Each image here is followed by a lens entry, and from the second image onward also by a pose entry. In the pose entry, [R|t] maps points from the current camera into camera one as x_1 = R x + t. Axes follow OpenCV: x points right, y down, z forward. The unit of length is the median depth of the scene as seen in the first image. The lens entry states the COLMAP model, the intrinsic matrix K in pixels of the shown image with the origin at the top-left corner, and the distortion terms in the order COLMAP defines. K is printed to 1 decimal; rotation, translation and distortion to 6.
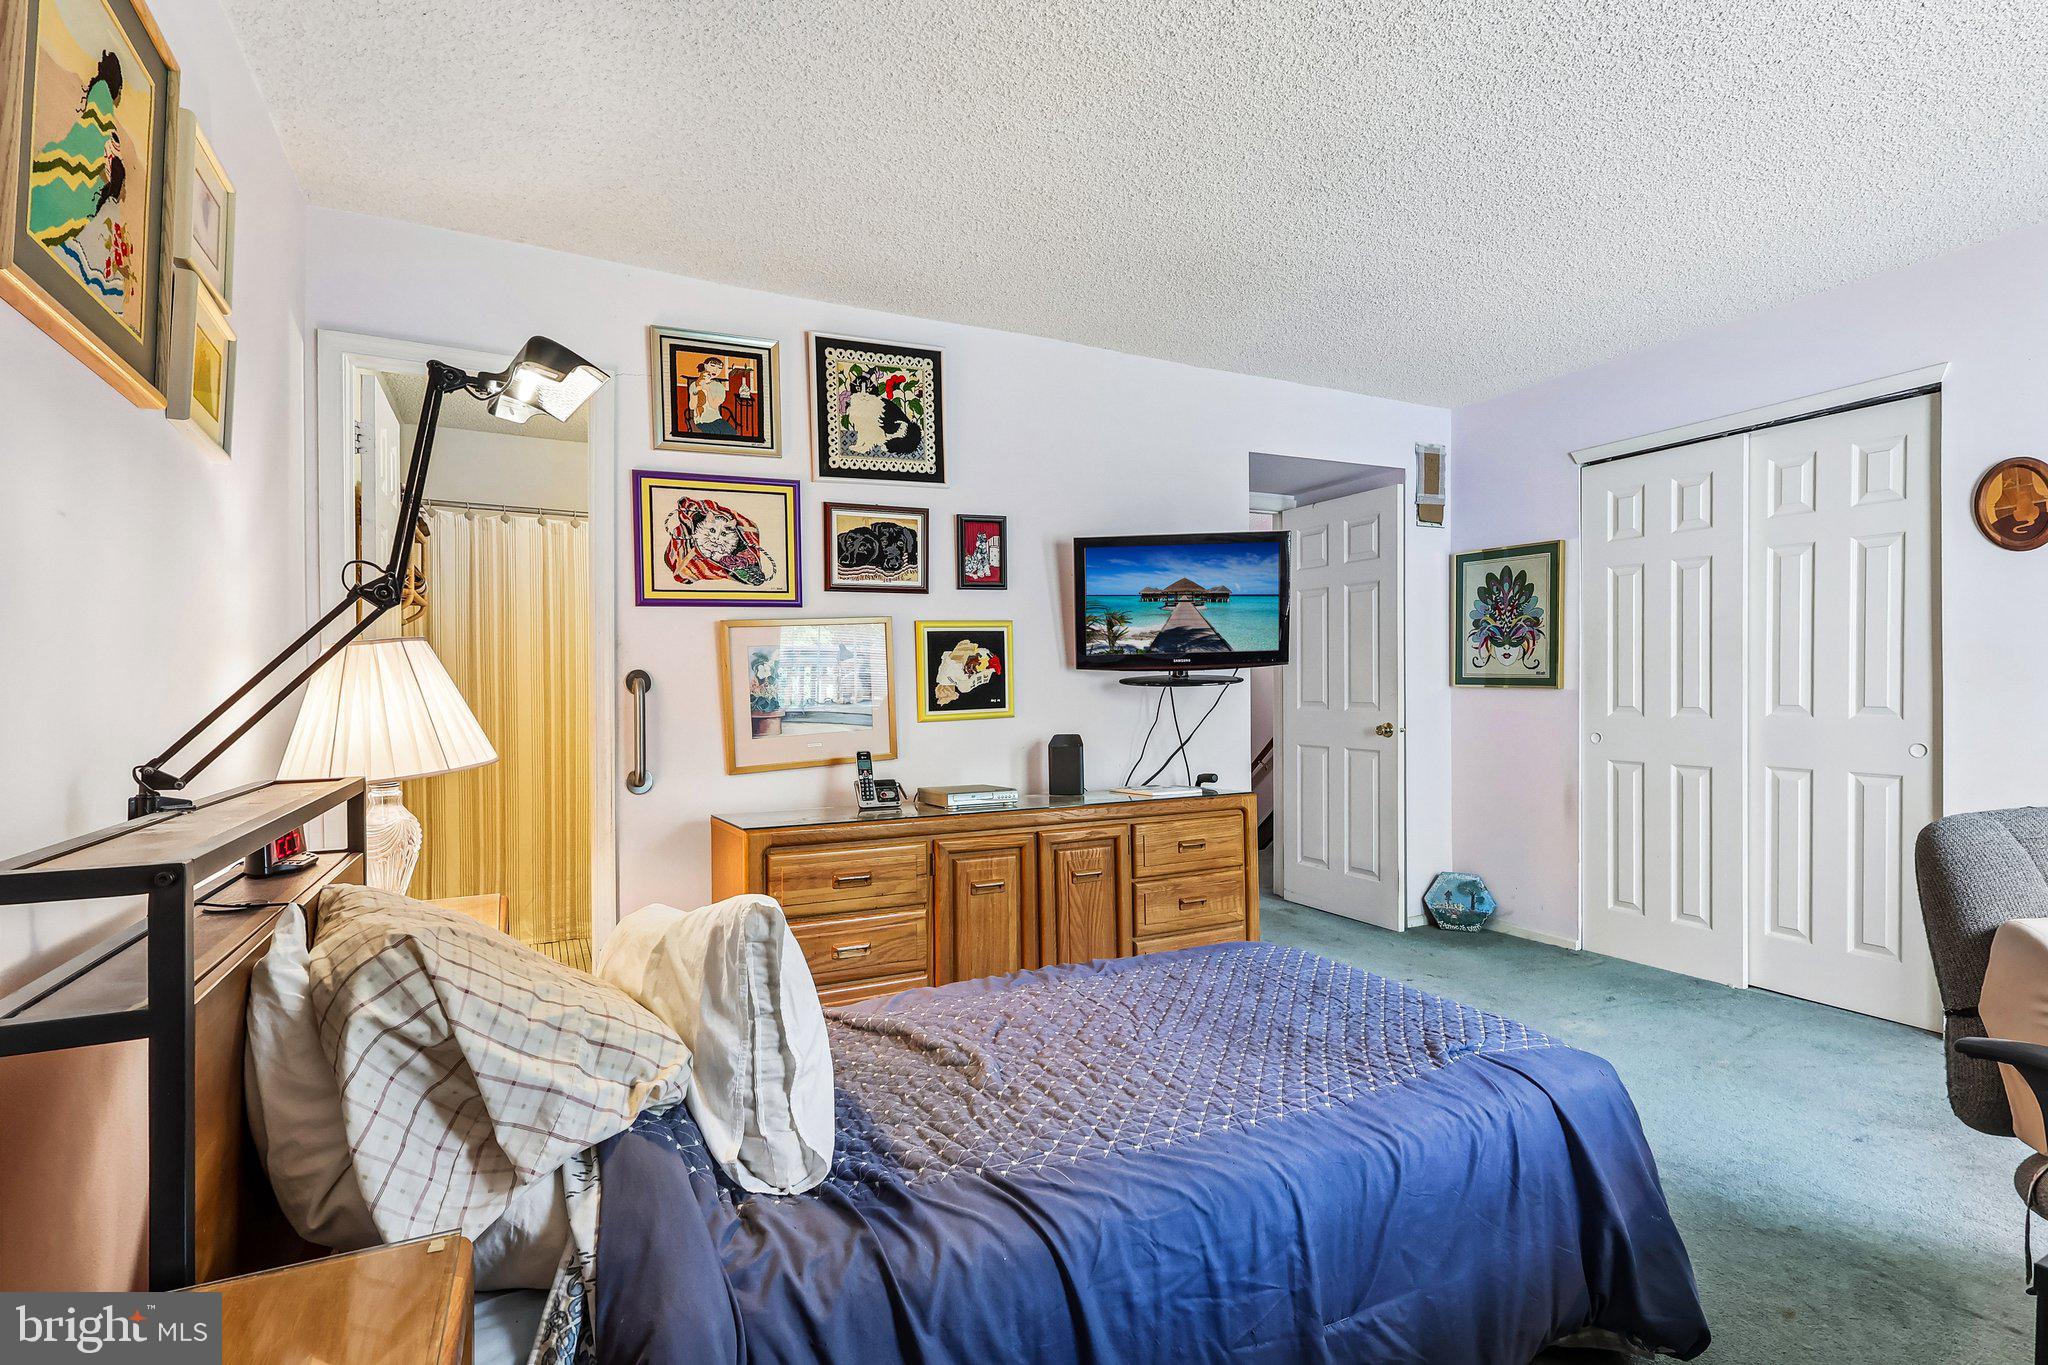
lens RADIAL K [[966.8, 0, 1007.5], [0, 966.8, 691.6], [0, 0, 1]] dist [-0.001576, 0.002110]
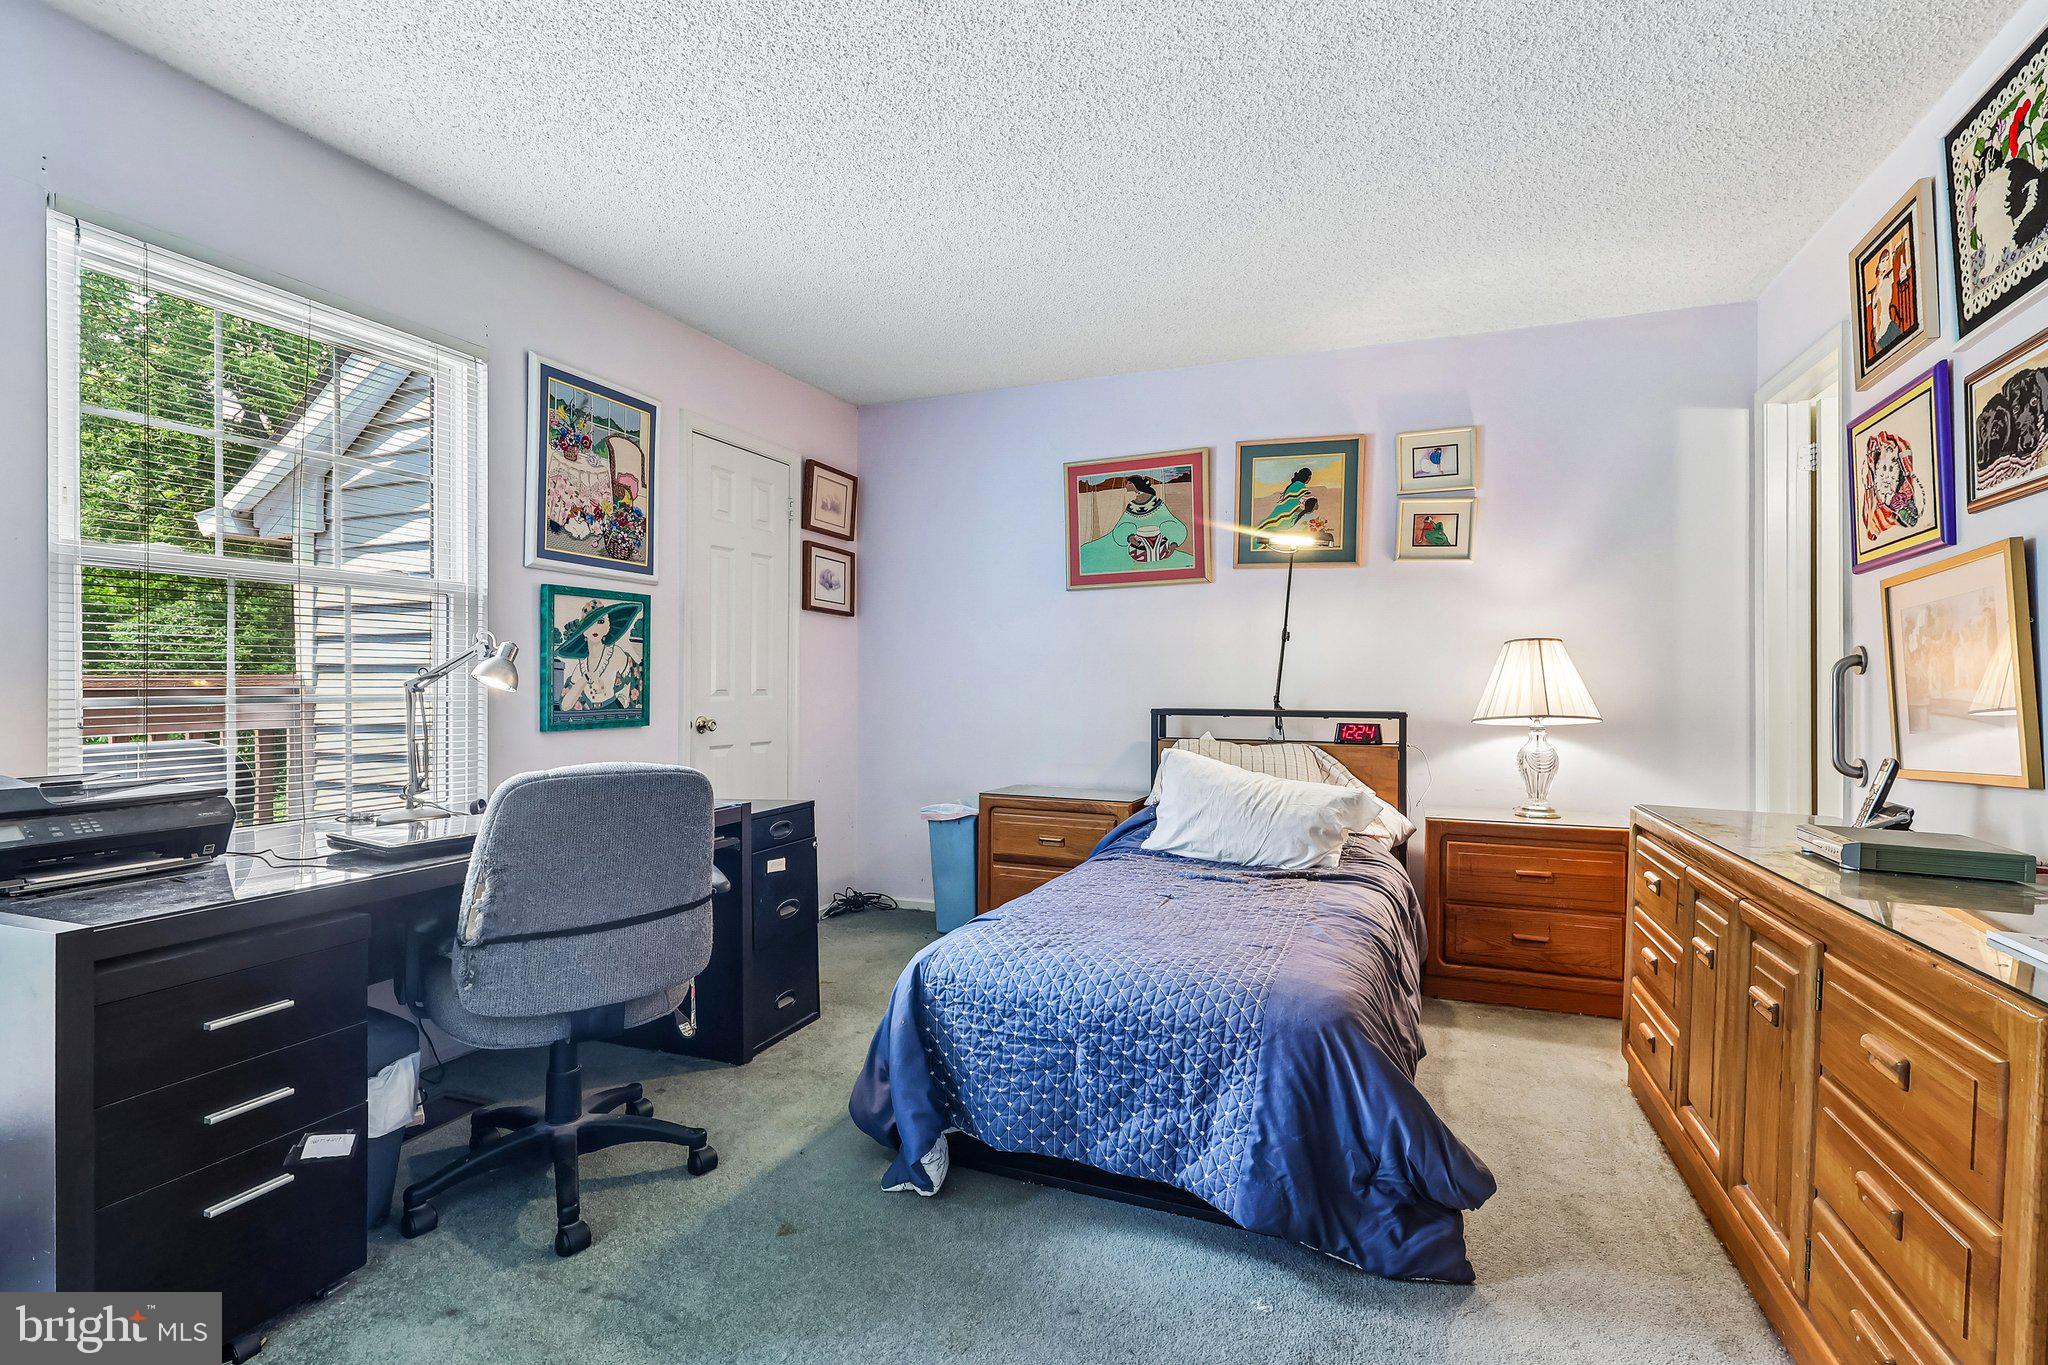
lens RADIAL K [[966.8, 0, 1026.4], [0, 966.8, 685.0], [0, 0, 1]] dist [-0.001576, 0.002110]
pose [[-0.746942, 0.007720, -0.664844, 0.700070], [0.002478, 0.999958, 0.008828, 0.003136], [0.664885, 0.004947, -0.746930, 1.045200]]
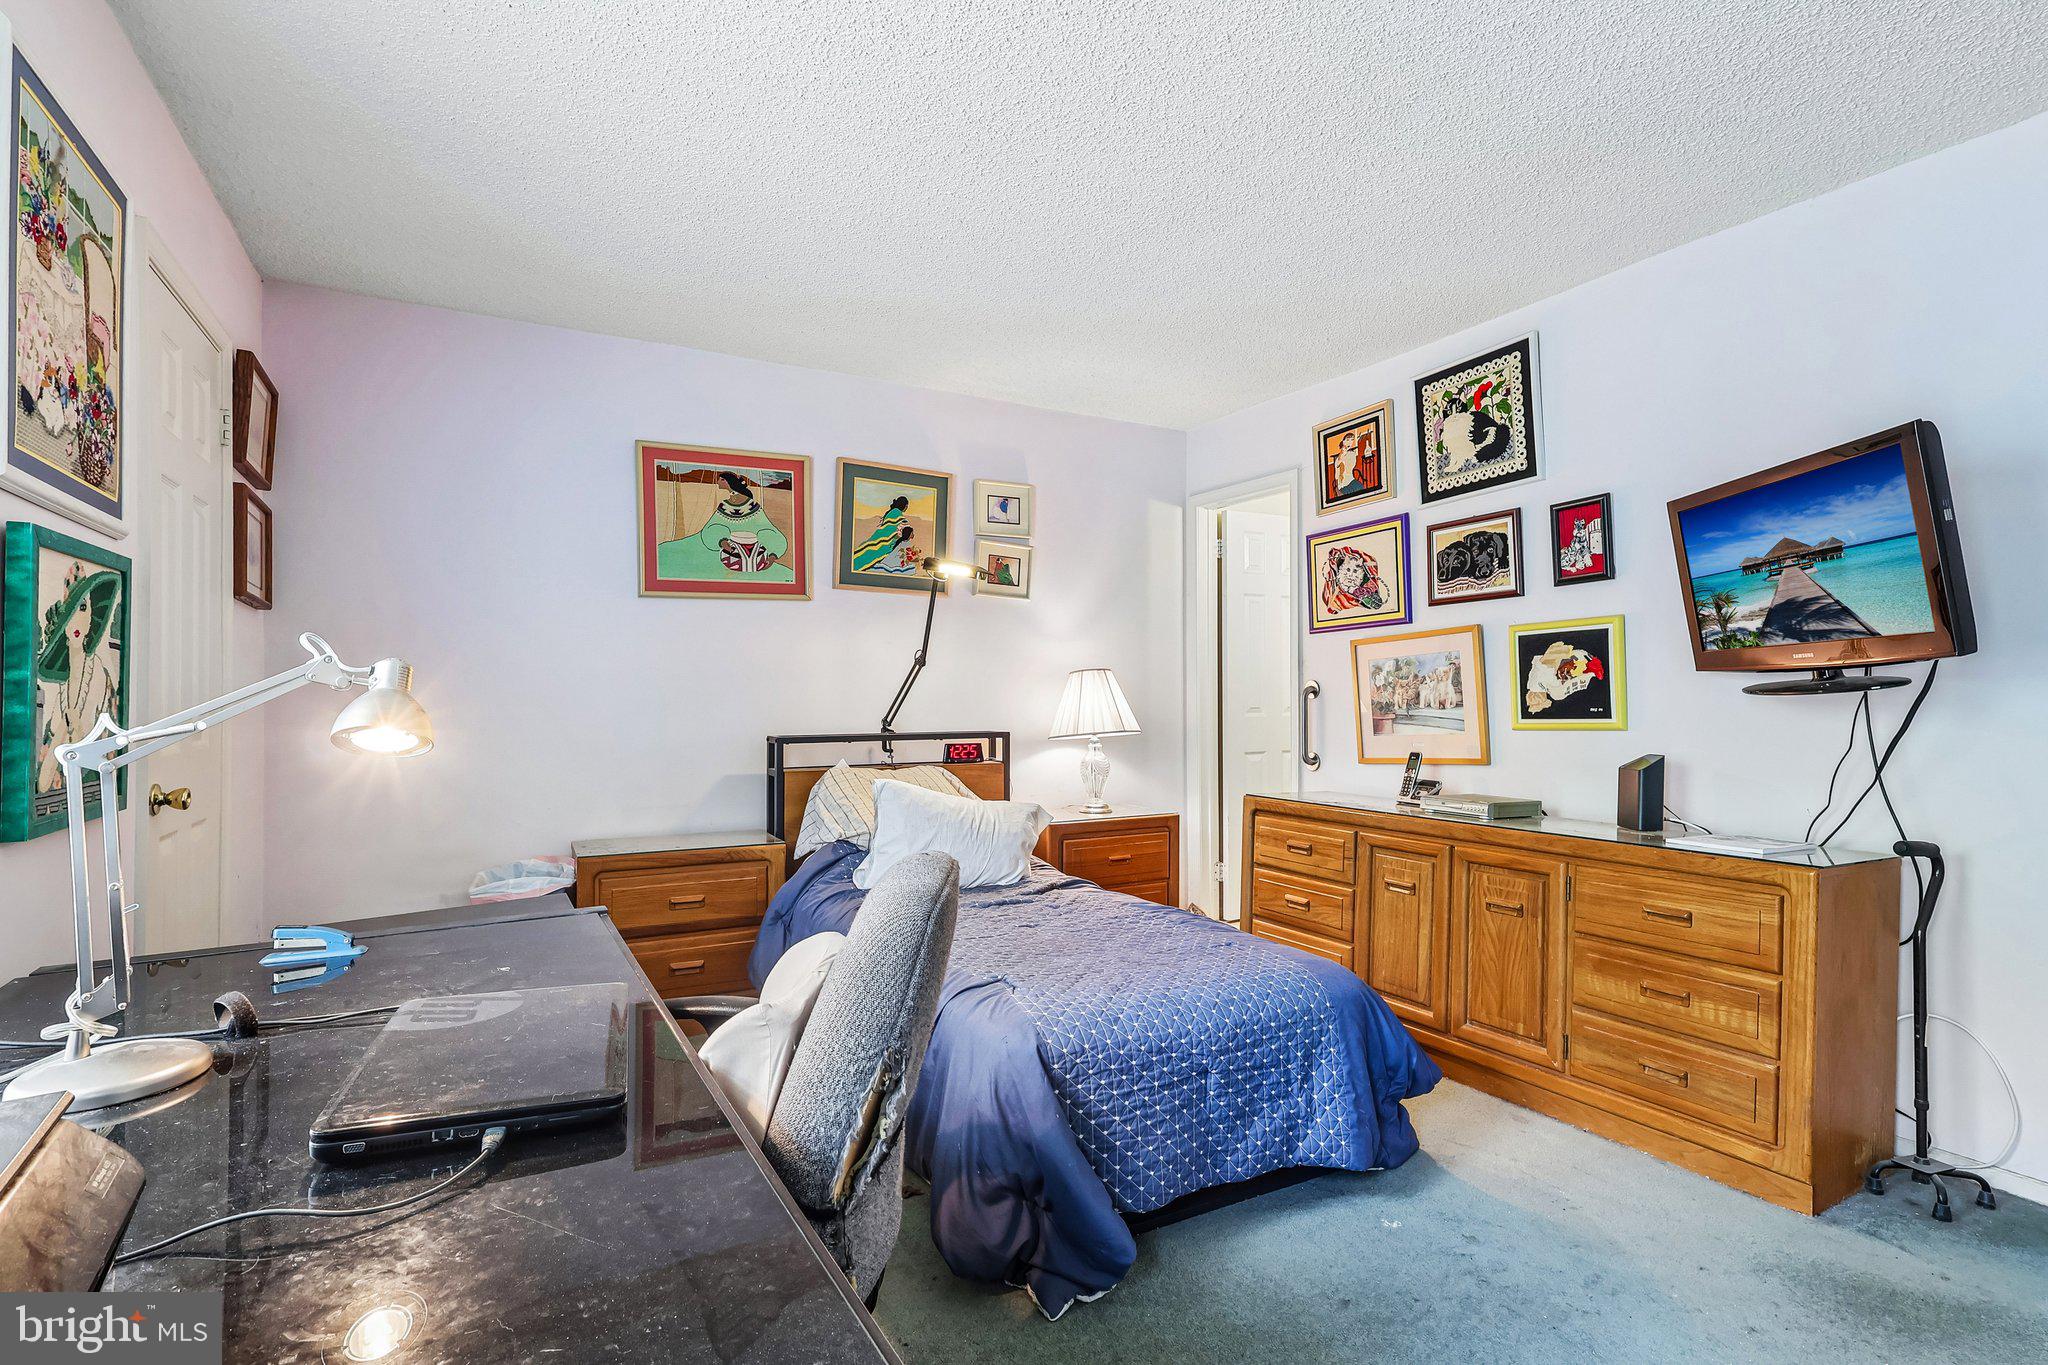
lens RADIAL K [[966.8, 0, 1023.7], [0, 966.8, 704.7], [0, 0, 1]] dist [-0.001576, 0.002110]
pose [[0.046672, 0.018510, -0.998739, 0.879682], [0.001283, 0.999826, 0.018590, -0.012667], [0.998909, -0.002149, 0.046640, 0.477208]]
